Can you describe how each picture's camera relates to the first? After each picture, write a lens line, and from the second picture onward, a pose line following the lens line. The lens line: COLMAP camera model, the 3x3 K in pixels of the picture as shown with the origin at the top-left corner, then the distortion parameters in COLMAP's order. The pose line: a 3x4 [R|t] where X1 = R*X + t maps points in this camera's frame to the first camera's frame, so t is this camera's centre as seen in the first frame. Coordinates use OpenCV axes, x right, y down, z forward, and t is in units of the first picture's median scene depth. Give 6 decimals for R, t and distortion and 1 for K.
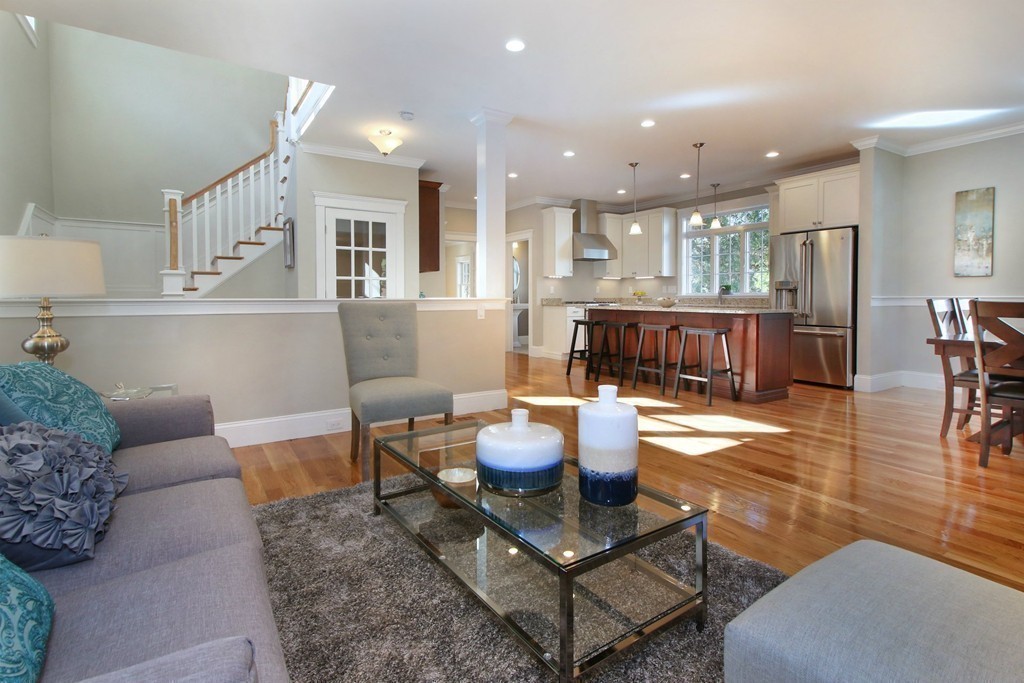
lens RADIAL K [[495.5, 0, 520.5], [0, 495.5, 304.9], [0, 0, 1]] dist [0.010521, -0.000965]
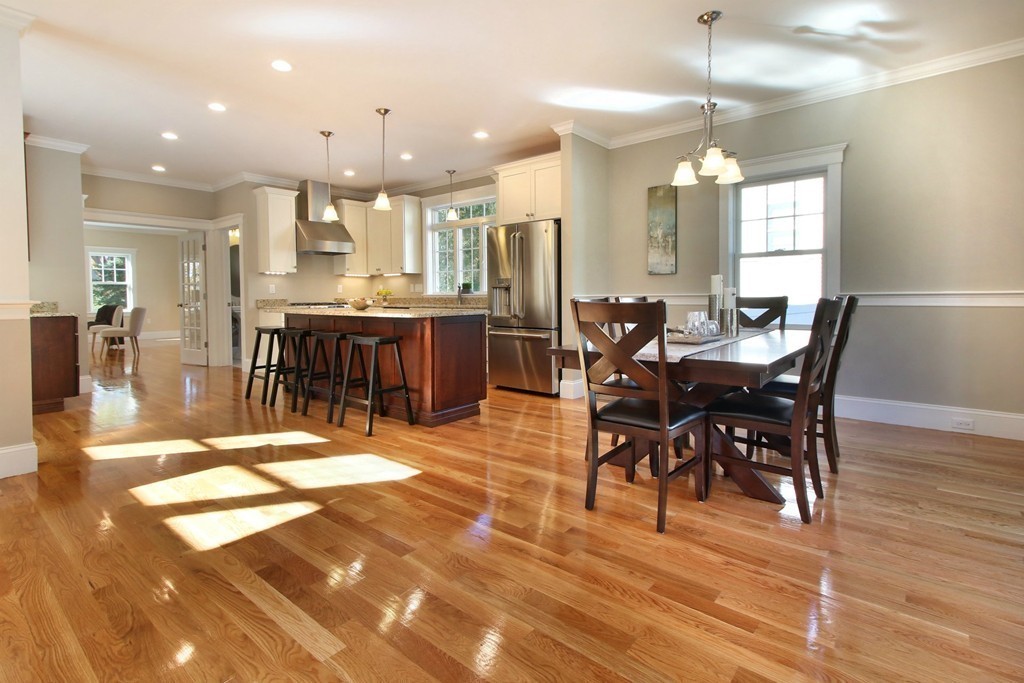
lens RADIAL K [[495.5, 0, 517.3], [0, 495.5, 304.1], [0, 0, 1]] dist [0.010521, -0.000965]
pose [[0.948912, -0.011803, 0.315319, 0.293545], [0.011734, 0.999929, 0.002116, -0.003199], [-0.315321, 0.001692, 0.948983, 0.147603]]
